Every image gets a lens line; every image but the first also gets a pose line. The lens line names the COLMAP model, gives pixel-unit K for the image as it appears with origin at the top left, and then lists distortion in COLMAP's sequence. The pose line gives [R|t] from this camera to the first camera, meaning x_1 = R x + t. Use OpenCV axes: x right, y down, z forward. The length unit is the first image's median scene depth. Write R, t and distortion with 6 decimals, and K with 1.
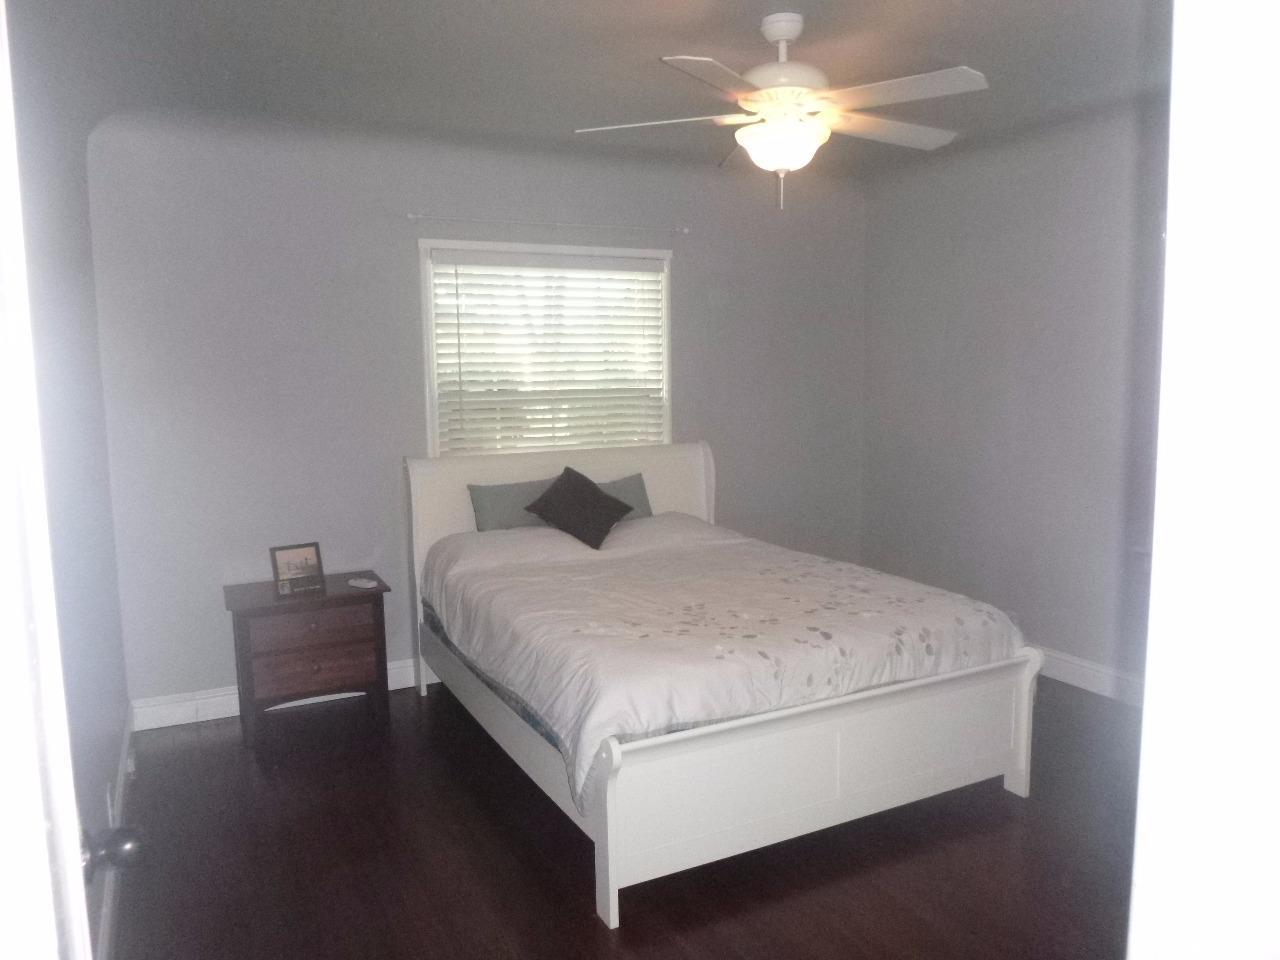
lens RADIAL K [[926.8, 0, 640.0], [0, 926.8, 480.0], [0, 0, 1]] dist [-0.032537, -0.004458]
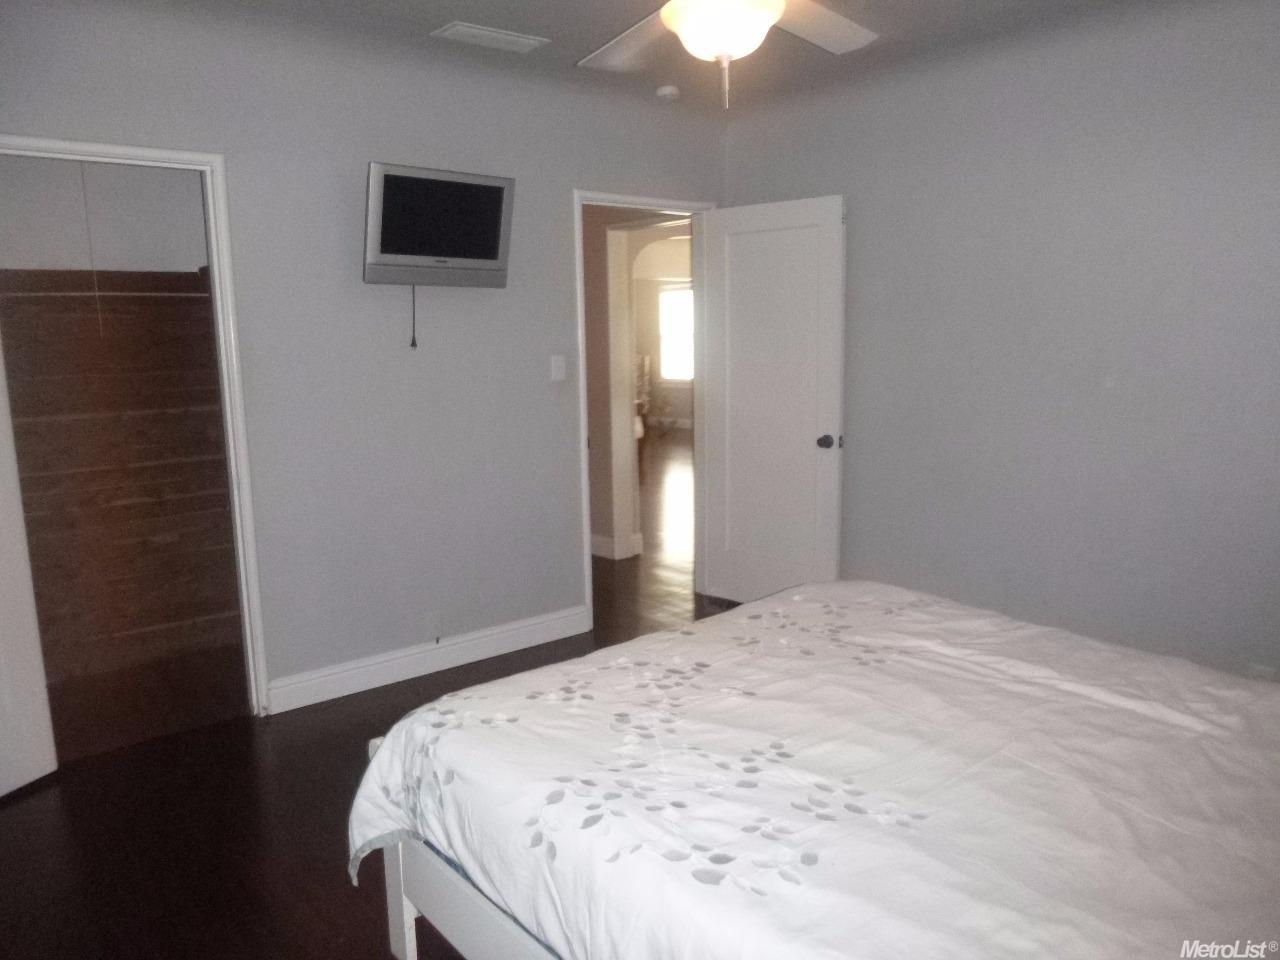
lens RADIAL K [[926.8, 0, 640.0], [0, 926.8, 480.0], [0, 0, 1]] dist [-0.032537, -0.004458]
pose [[-0.975709, 0.062322, -0.210020, 0.371822], [0.000687, 0.959548, 0.281545, -0.194003], [0.219071, 0.274562, -0.936282, 1.623717]]
